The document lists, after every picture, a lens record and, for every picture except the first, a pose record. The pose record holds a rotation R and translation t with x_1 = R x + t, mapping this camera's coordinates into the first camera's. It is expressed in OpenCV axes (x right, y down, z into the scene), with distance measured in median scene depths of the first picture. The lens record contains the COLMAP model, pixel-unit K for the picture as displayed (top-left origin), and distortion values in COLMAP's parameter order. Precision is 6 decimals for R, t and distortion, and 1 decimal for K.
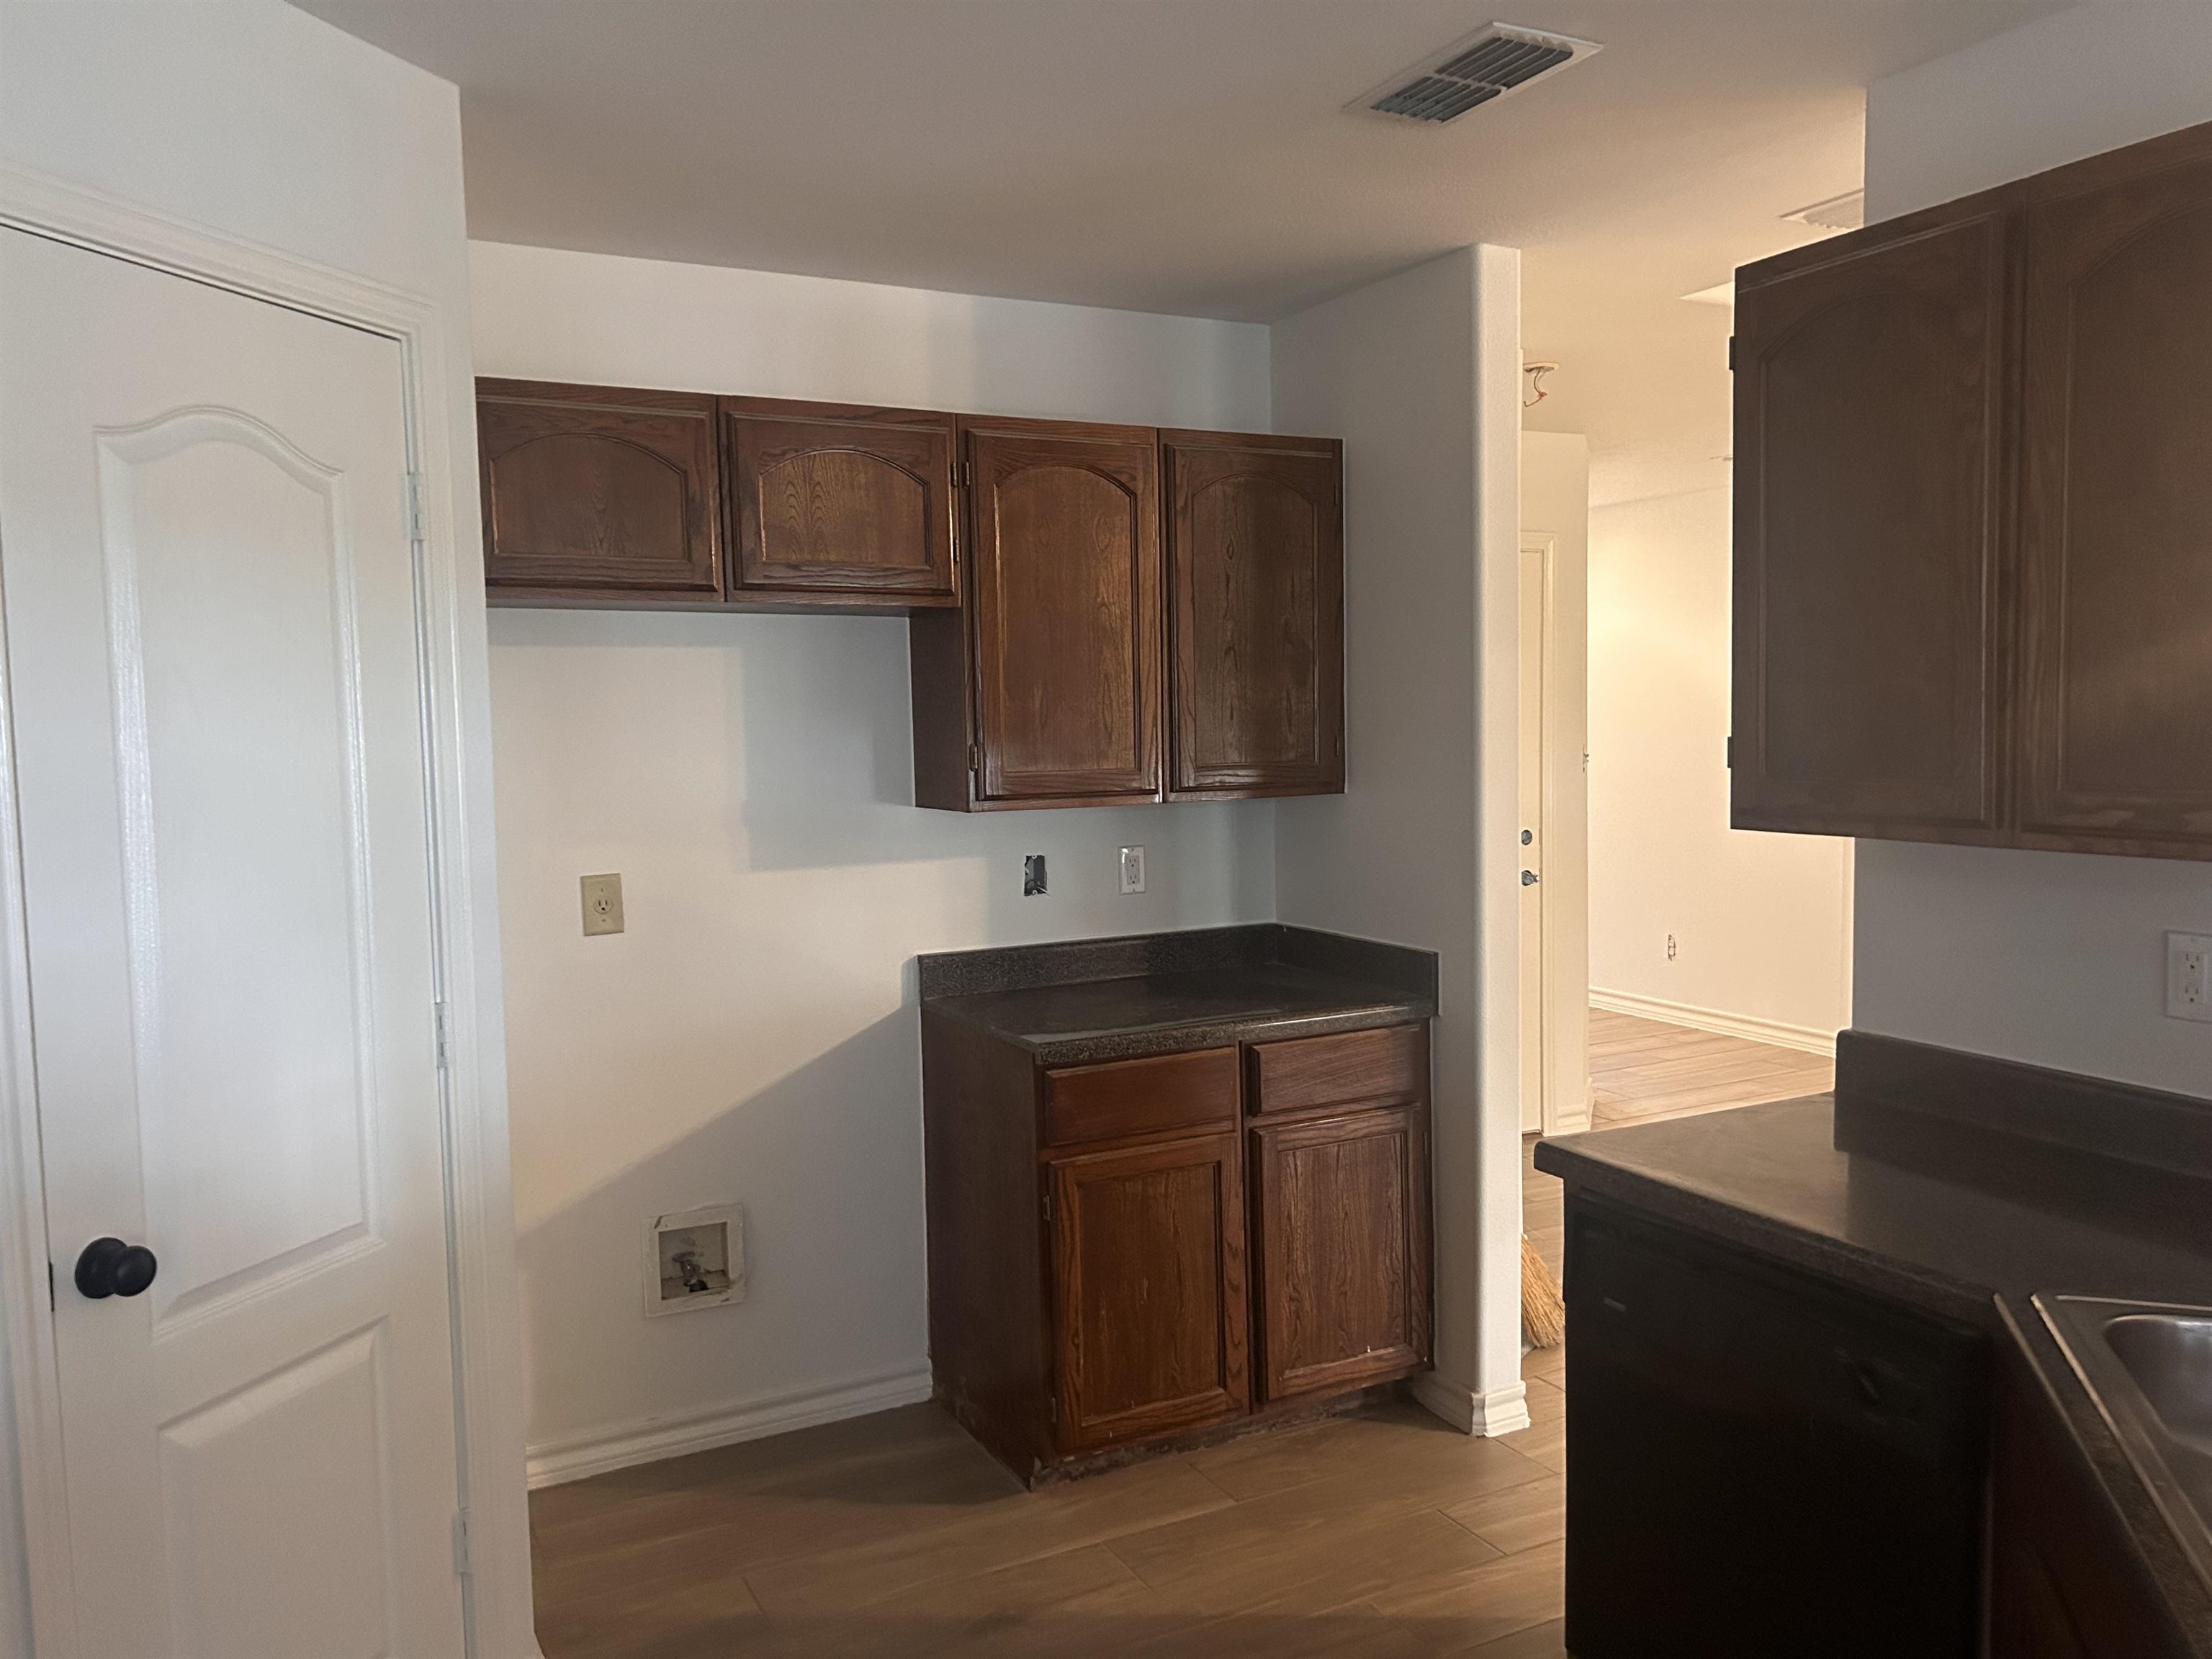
lens RADIAL K [[1672.1, 0, 1105.6], [0, 1672.1, 841.8], [0, 0, 1]] dist [0.034313, -0.036025]
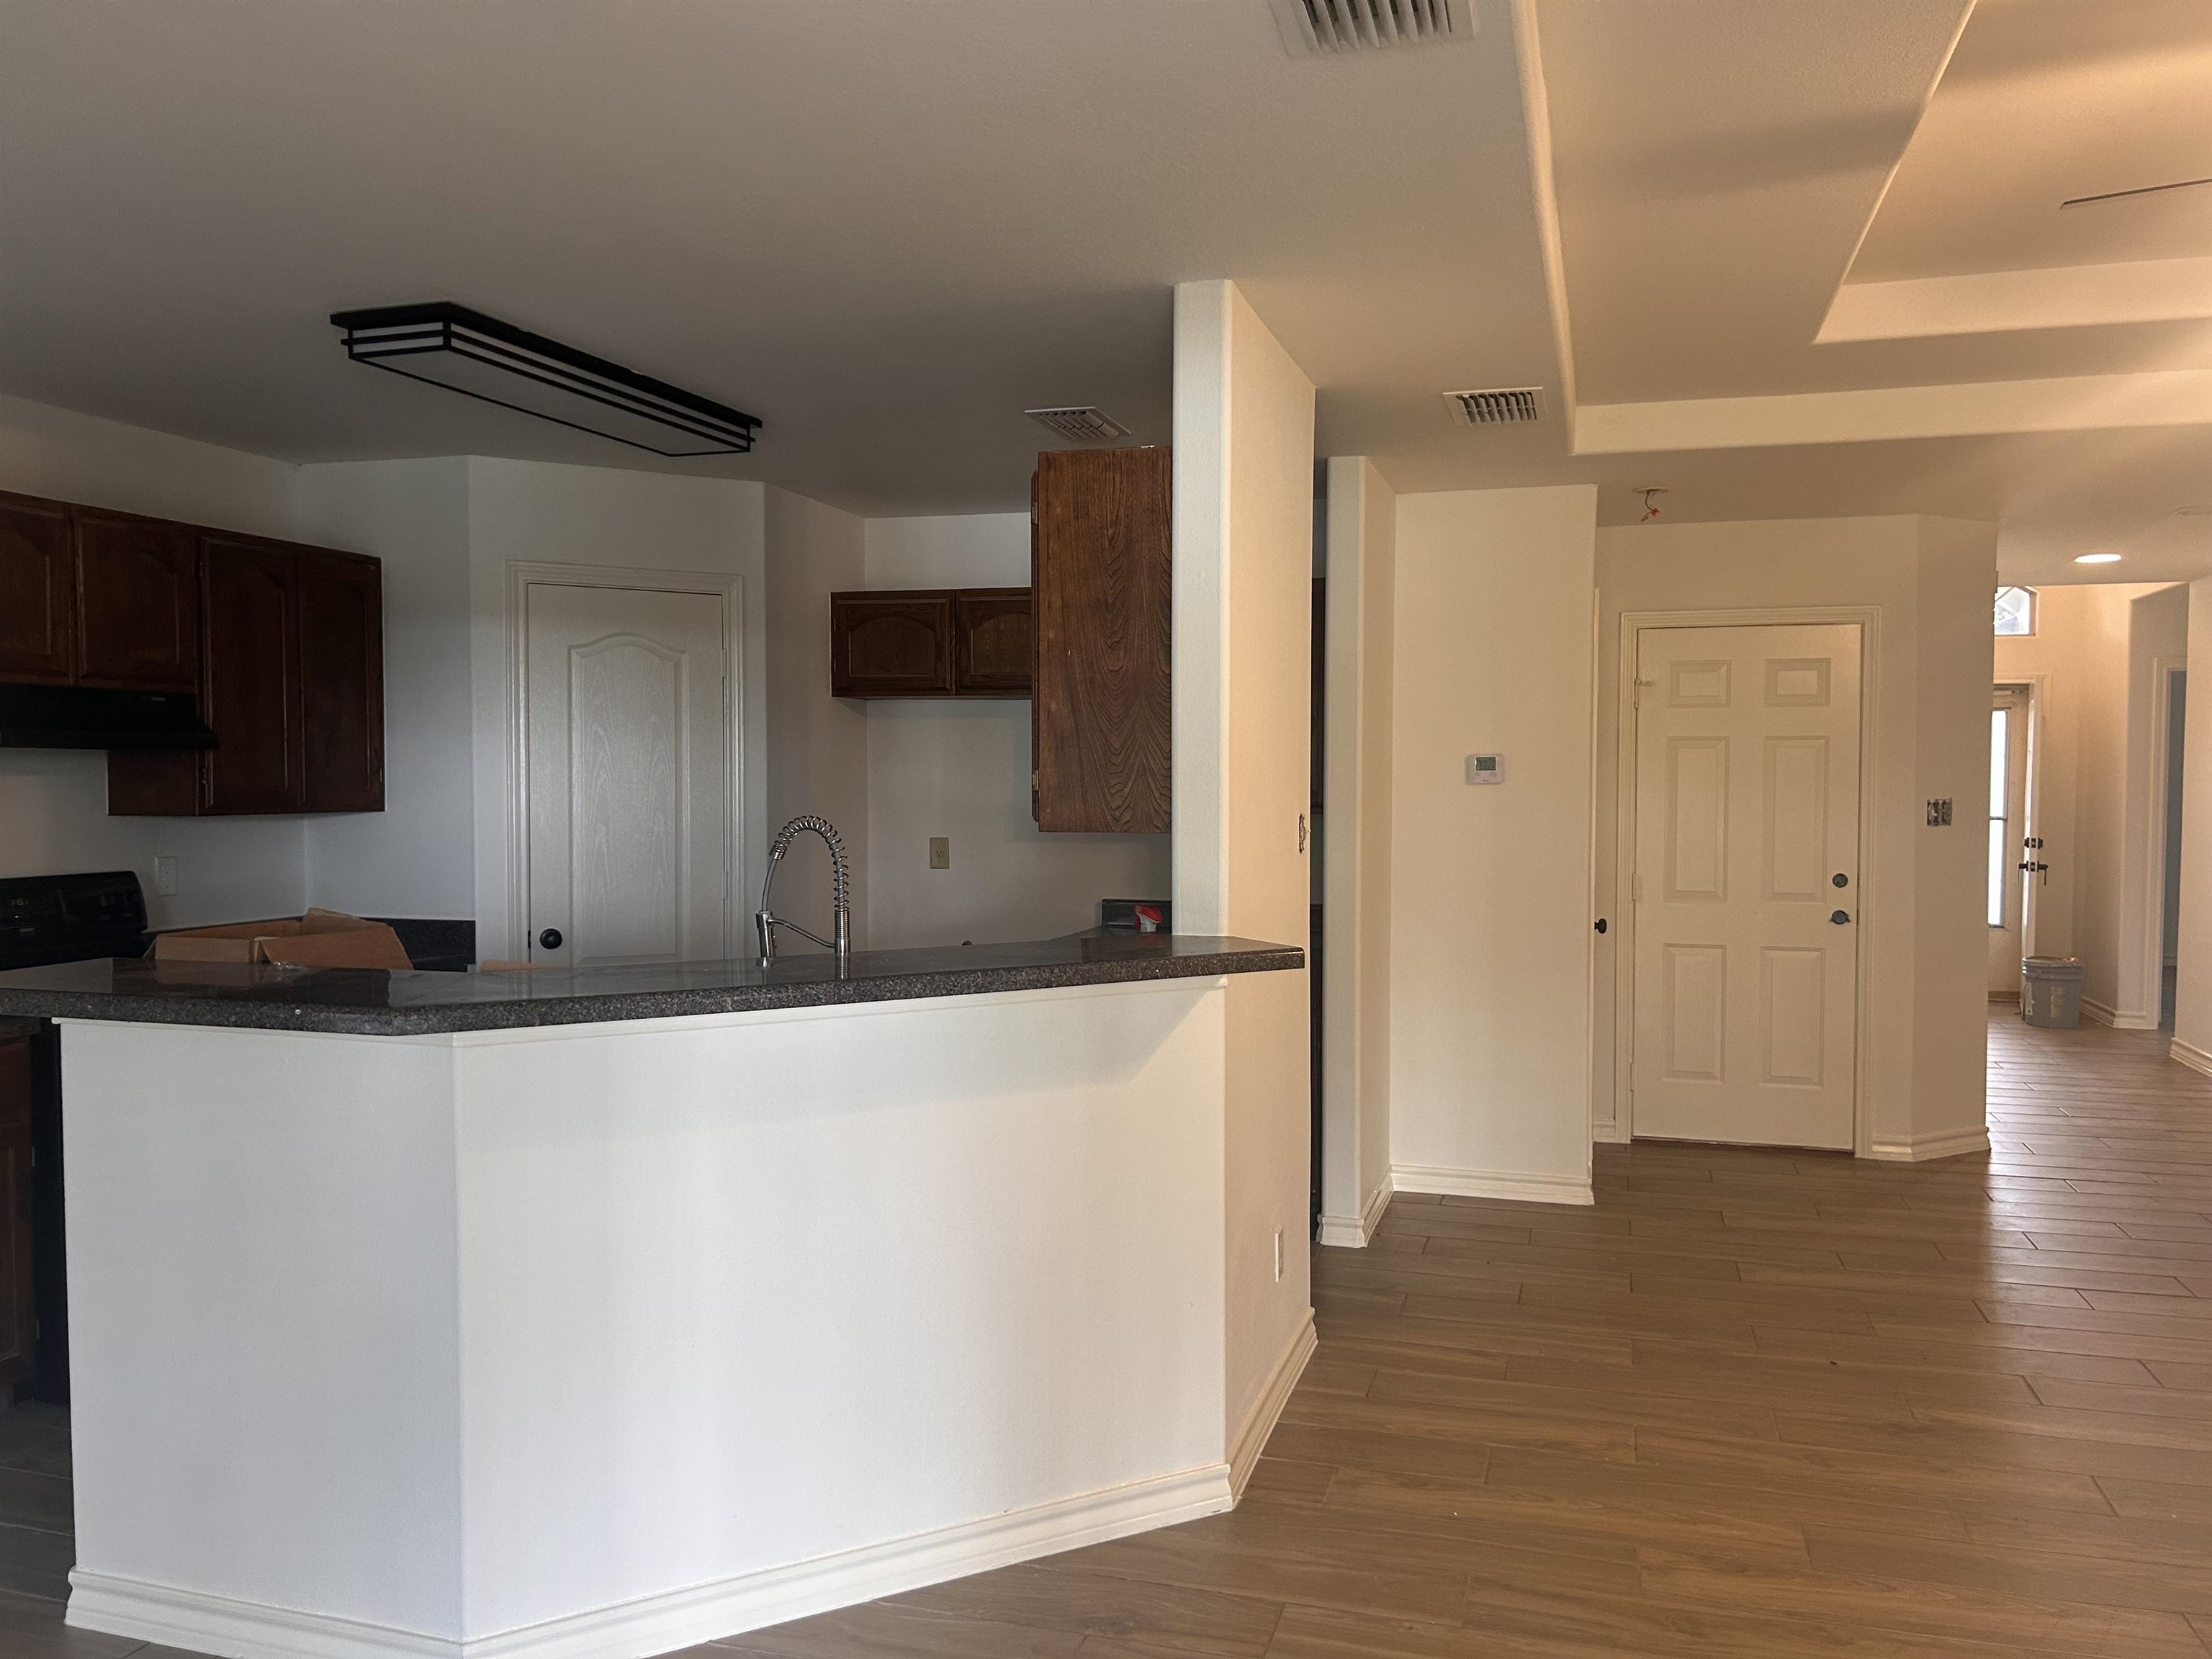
lens RADIAL K [[1672.1, 0, 1118.0], [0, 1672.1, 843.1], [0, 0, 1]] dist [0.034313, -0.036025]
pose [[0.715671, 0.054484, -0.696309, 1.247071], [-0.071396, 0.997437, 0.004665, 0.002889], [0.694778, 0.046375, 0.717727, -0.234998]]
